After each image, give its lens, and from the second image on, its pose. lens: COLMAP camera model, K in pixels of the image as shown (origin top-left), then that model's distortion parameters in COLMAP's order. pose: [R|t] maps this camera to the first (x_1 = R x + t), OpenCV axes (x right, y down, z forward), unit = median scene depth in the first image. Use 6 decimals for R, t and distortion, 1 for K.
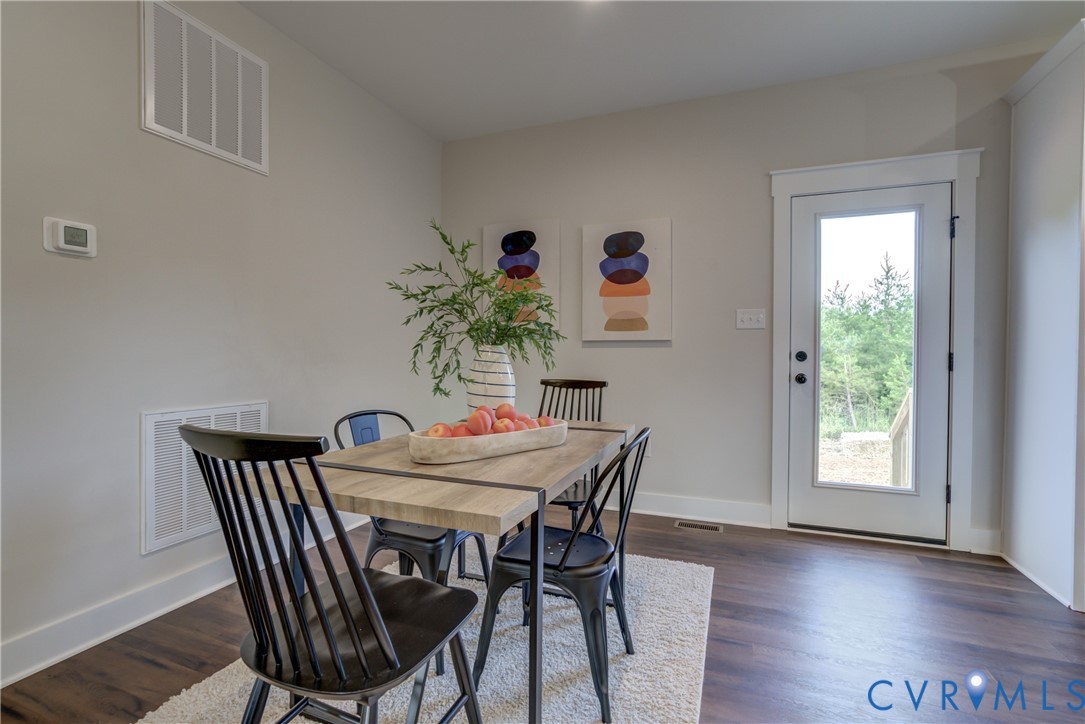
lens RADIAL K [[498.2, 0, 544.3], [0, 498.2, 358.3], [0, 0, 1]] dist [-0.036691, 0.018064]
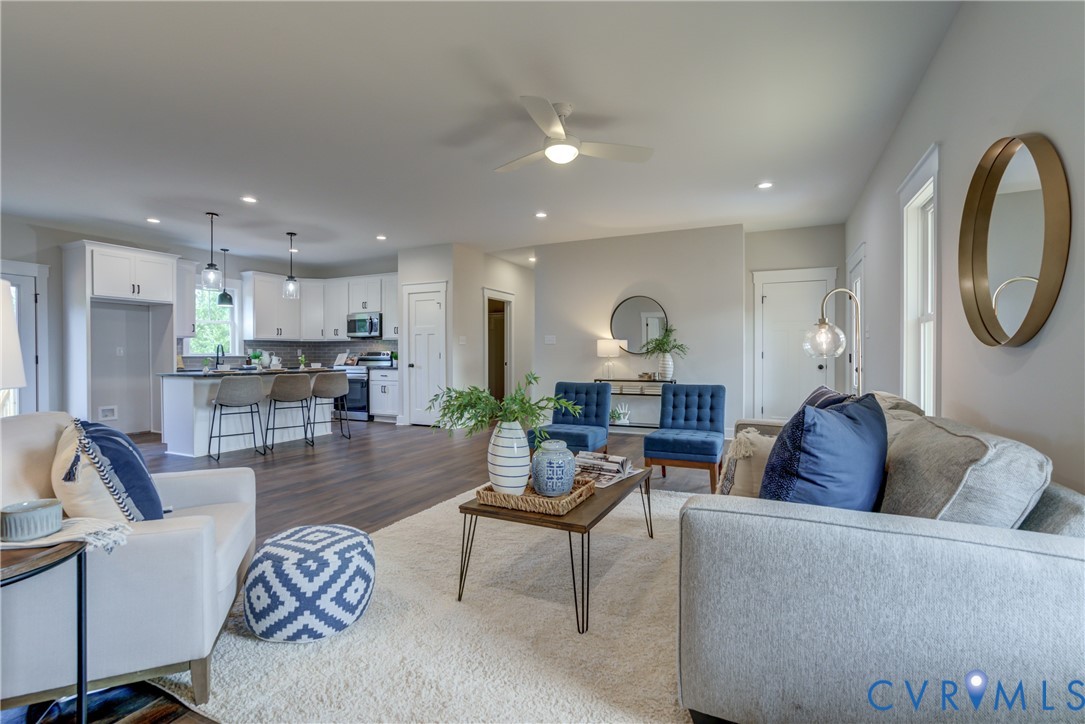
lens RADIAL K [[498.2, 0, 545.0], [0, 498.2, 361.2], [0, 0, 1]] dist [-0.036691, 0.018064]
pose [[0.068057, -0.017653, 0.997525, -1.099975], [0.015874, 0.999736, 0.016609, 0.011566], [-0.997555, 0.014705, 0.068320, -1.300458]]
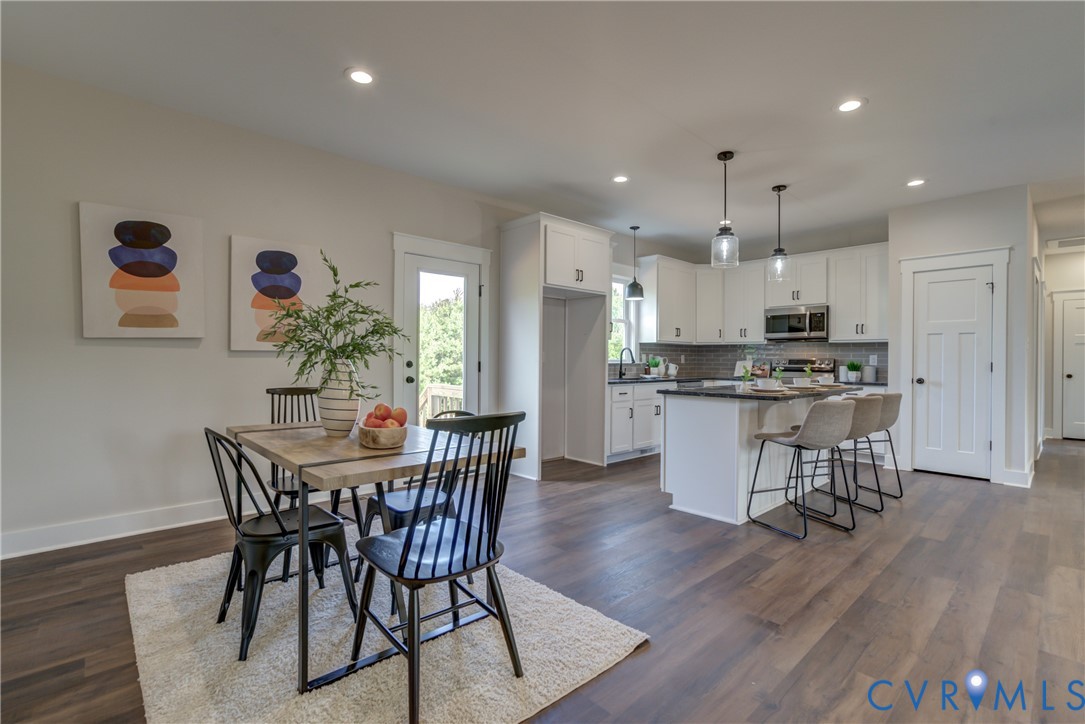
lens RADIAL K [[498.2, 0, 540.6], [0, 498.2, 360.3], [0, 0, 1]] dist [-0.036691, 0.018064]
pose [[0.434004, -0.002362, 0.900908, -0.640895], [0.006482, 0.999979, -0.000500, -0.012881], [-0.900888, 0.006056, 0.434010, 0.019897]]
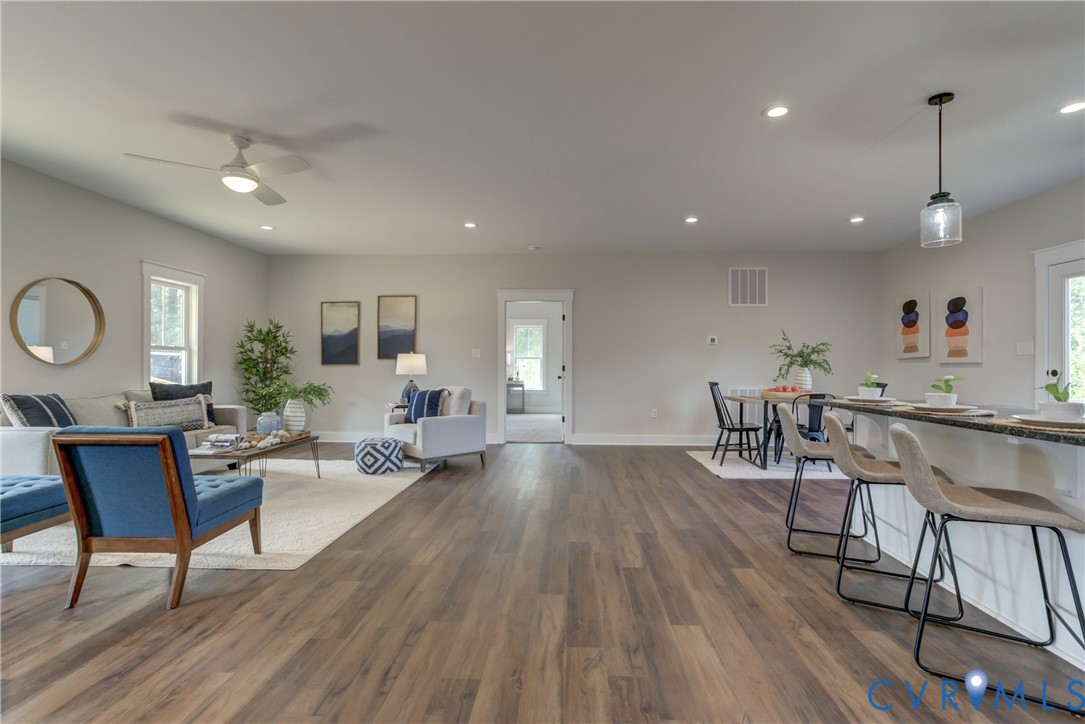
lens RADIAL K [[498.2, 0, 553.2], [0, 498.2, 367.7], [0, 0, 1]] dist [-0.036691, 0.018064]
pose [[0.332970, -0.000581, -0.942937, 1.434691], [-0.014287, 0.999882, -0.005661, 0.009648], [0.942829, 0.015357, 0.332923, -0.927947]]
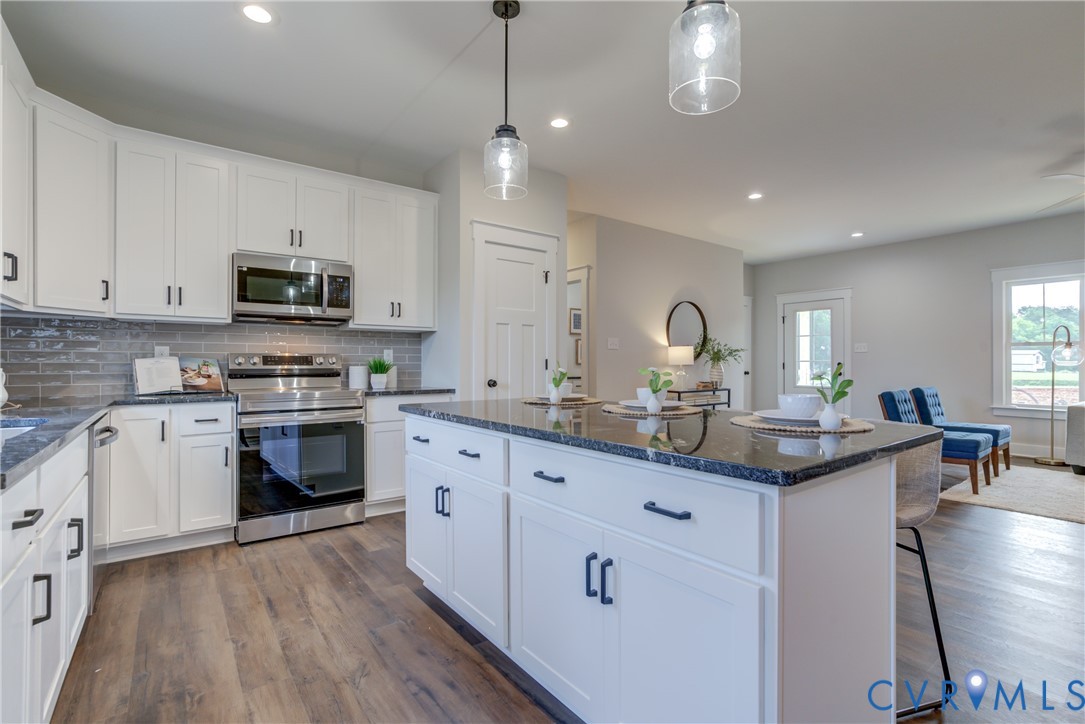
lens RADIAL K [[498.2, 0, 538.7], [0, 498.2, 361.6], [0, 0, 1]] dist [-0.036691, 0.018064]
pose [[-0.851049, -0.003173, 0.525076, 0.648668], [0.003042, 0.999935, 0.010974, -0.006694], [-0.525077, 0.010937, -0.850984, 0.636218]]
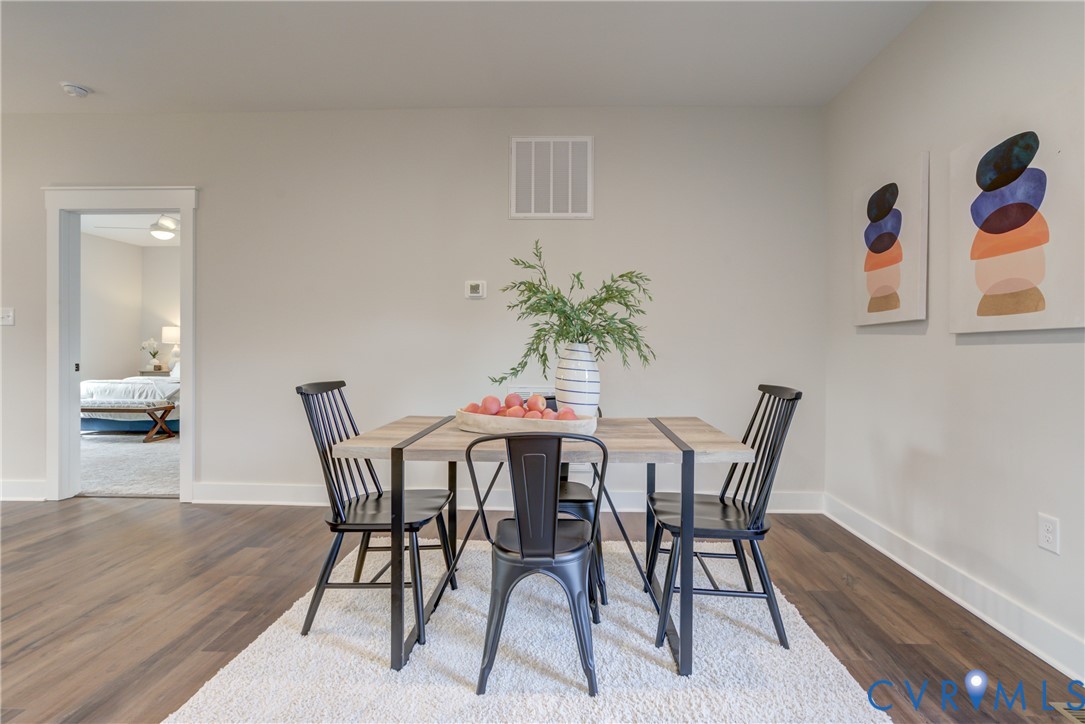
lens RADIAL K [[498.2, 0, 561.2], [0, 498.2, 348.0], [0, 0, 1]] dist [-0.036691, 0.018064]
pose [[0.345073, 0.000276, -0.938576, 0.582191], [-0.016849, 0.999841, -0.005901, -0.005947], [0.938425, 0.017851, 0.345022, 0.382463]]
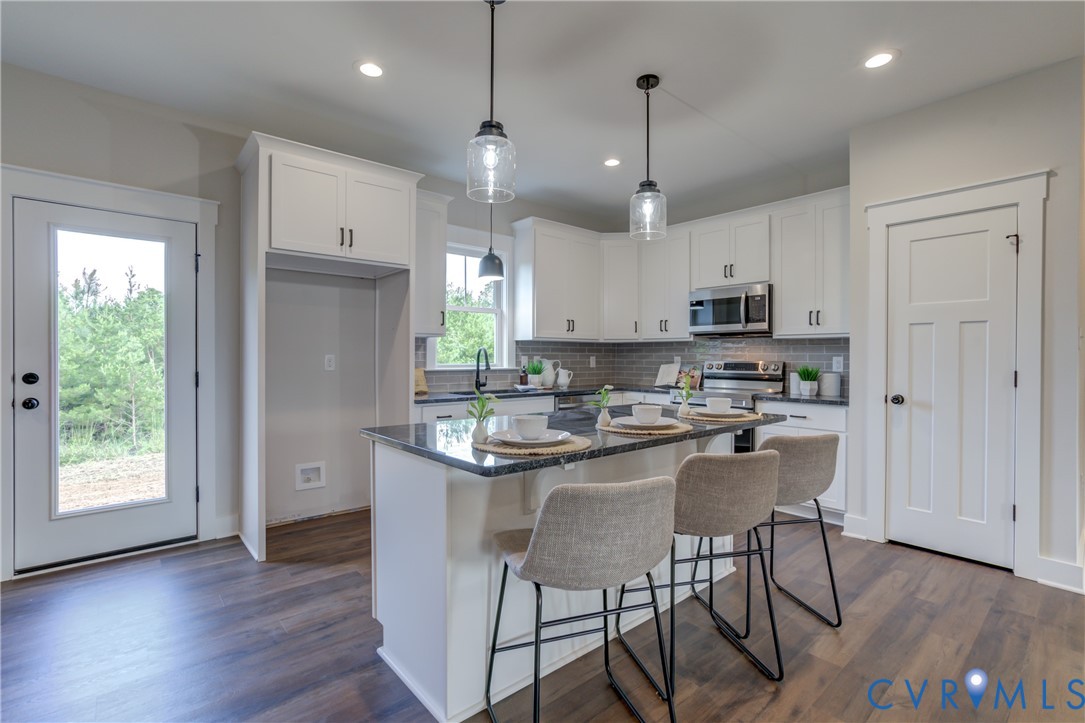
lens RADIAL K [[498.2, 0, 542.2], [0, 498.2, 360.5], [0, 0, 1]] dist [-0.036691, 0.018064]
pose [[0.464439, -0.009615, 0.885553, 0.170202], [0.011355, 0.999924, 0.004902, -0.031621], [-0.885532, 0.007779, 0.464513, -0.240134]]
